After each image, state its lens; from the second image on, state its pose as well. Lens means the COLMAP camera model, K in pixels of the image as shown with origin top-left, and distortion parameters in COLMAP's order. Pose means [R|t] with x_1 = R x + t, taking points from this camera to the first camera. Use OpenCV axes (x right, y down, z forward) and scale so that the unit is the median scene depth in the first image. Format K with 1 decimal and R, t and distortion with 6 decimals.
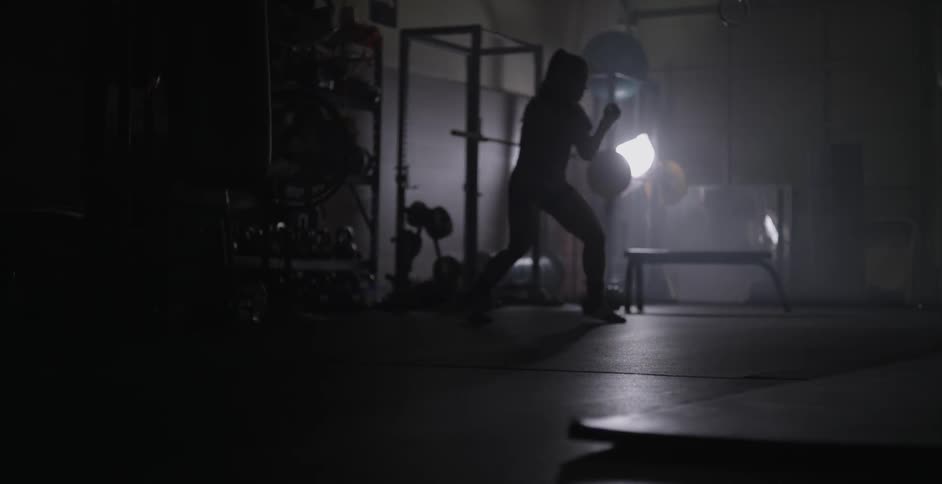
lens RADIAL K [[1586.2, 0, 473.3], [0, 1586.2, 247.4], [0, 0, 1]] dist [-0.054048, 0.000000]
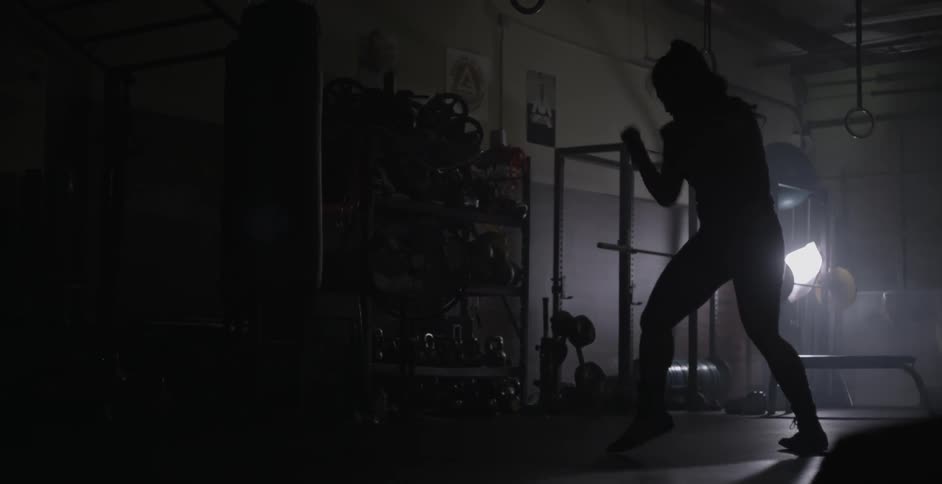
lens RADIAL K [[1586.2, 0, 479.1], [0, 1586.2, 241.1], [0, 0, 1]] dist [-0.054048, 0.000000]
pose [[0.987827, -0.017386, -0.154580, 0.071409], [0.006412, 0.997441, -0.071208, -0.000635], [0.155423, 0.069350, 0.985411, -0.053101]]
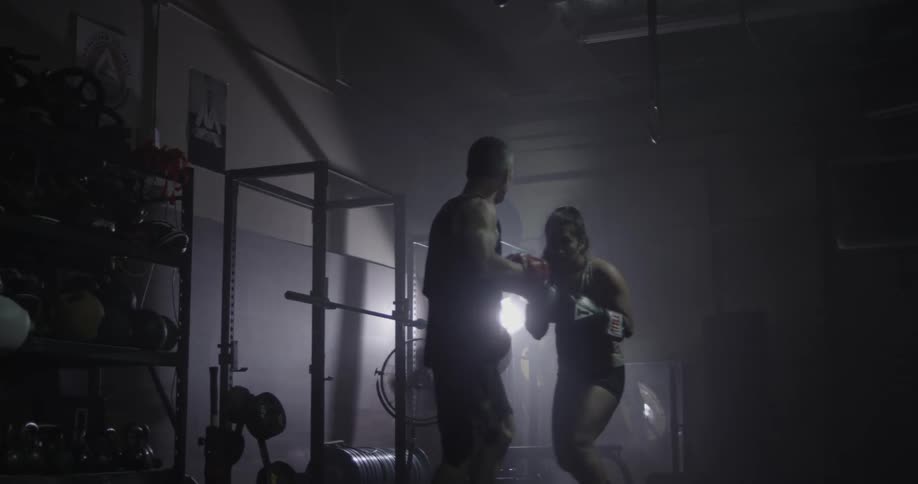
lens RADIAL K [[1306.4, 0, 468.9], [0, 1306.4, 233.1], [0, 0, 1]] dist [-0.080314, 0.000000]
pose [[0.995393, -0.008836, 0.095469, 0.013623], [0.022673, 0.989195, -0.144845, -0.009540], [-0.093157, 0.146342, 0.984838, 0.373063]]
